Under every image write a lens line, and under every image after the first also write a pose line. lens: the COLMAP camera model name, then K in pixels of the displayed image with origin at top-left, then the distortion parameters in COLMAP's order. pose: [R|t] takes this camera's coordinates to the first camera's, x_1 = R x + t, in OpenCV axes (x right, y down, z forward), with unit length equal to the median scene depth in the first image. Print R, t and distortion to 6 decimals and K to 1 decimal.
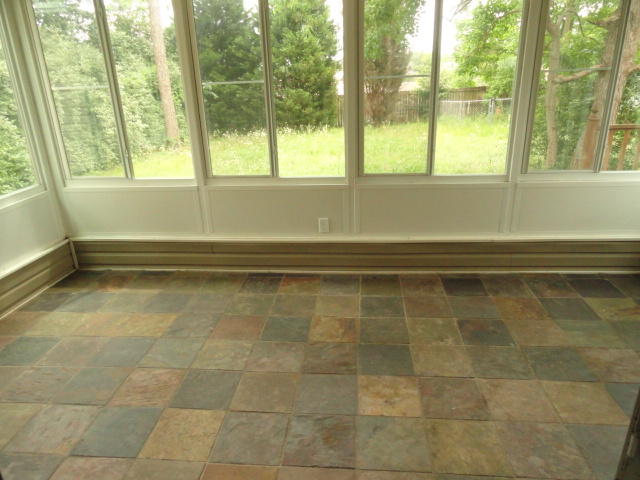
lens RADIAL K [[436.1, 0, 320.0], [0, 436.1, 240.0], [0, 0, 1]] dist [-0.005055, -0.000313]
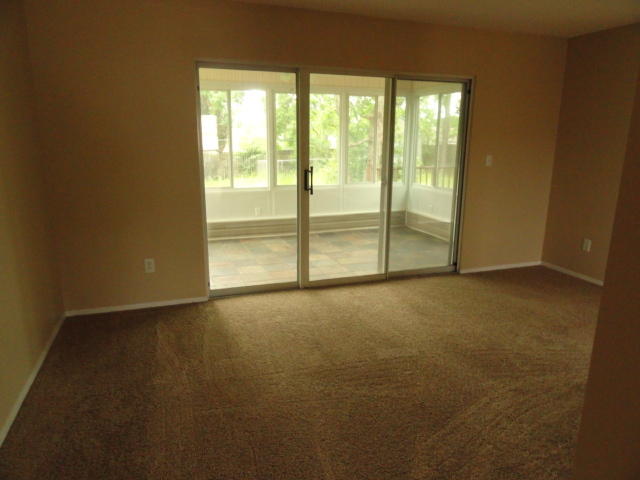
lens RADIAL K [[436.1, 0, 320.0], [0, 436.1, 240.0], [0, 0, 1]] dist [-0.005055, -0.000313]
pose [[0.907109, -0.056306, 0.417113, -0.563479], [0.111310, 0.987821, -0.108723, 0.335861], [-0.405911, 0.145053, 0.902328, -0.867565]]
